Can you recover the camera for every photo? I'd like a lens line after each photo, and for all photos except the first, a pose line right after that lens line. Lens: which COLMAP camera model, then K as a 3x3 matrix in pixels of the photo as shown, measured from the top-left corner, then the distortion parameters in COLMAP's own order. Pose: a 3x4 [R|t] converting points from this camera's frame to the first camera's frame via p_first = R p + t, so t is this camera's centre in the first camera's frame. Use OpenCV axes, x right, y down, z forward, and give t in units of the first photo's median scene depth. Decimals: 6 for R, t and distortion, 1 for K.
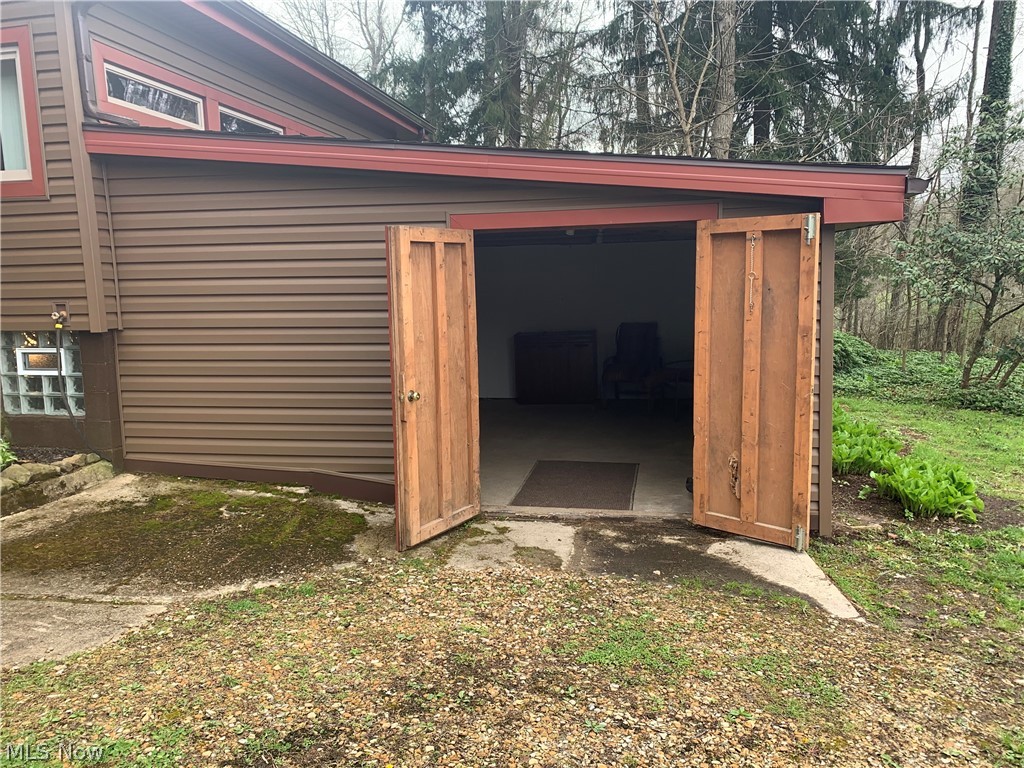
lens RADIAL K [[763.6, 0, 509.0], [0, 763.6, 383.1], [0, 0, 1]] dist [0.022599, -0.052710]
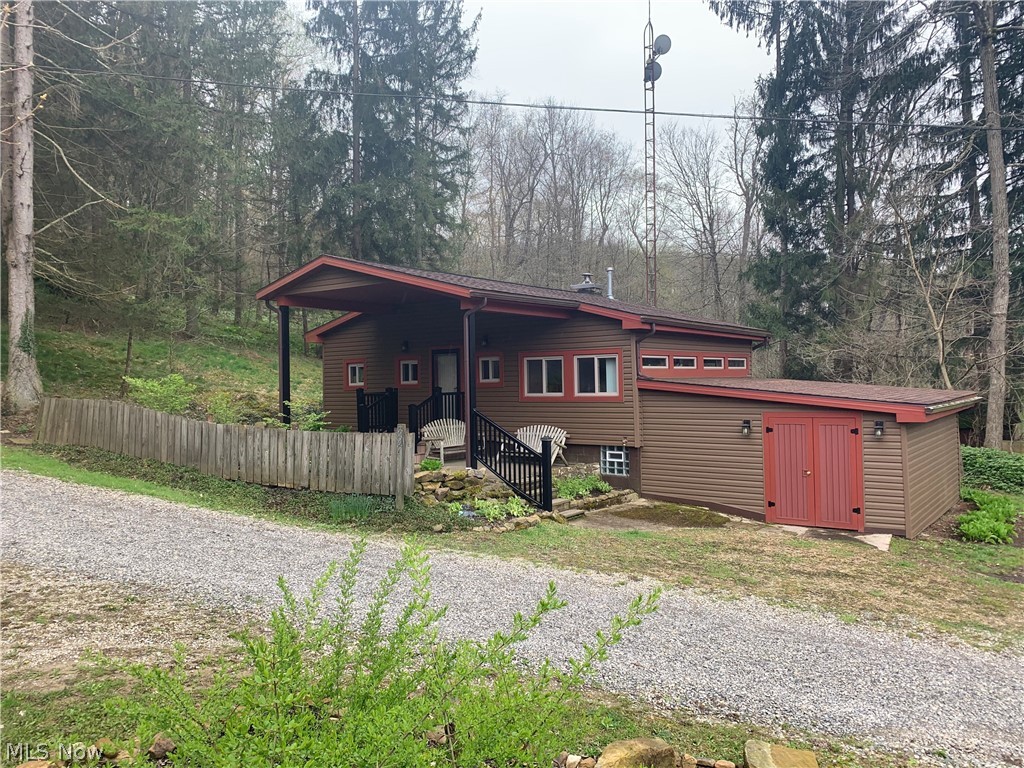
lens RADIAL K [[763.6, 0, 506.2], [0, 763.6, 379.9], [0, 0, 1]] dist [0.022599, -0.052710]
pose [[0.888592, 0.001282, -0.458696, 0.338588], [-0.058215, 0.992225, -0.110003, 0.026034], [0.454989, 0.124451, 0.881758, -1.742037]]
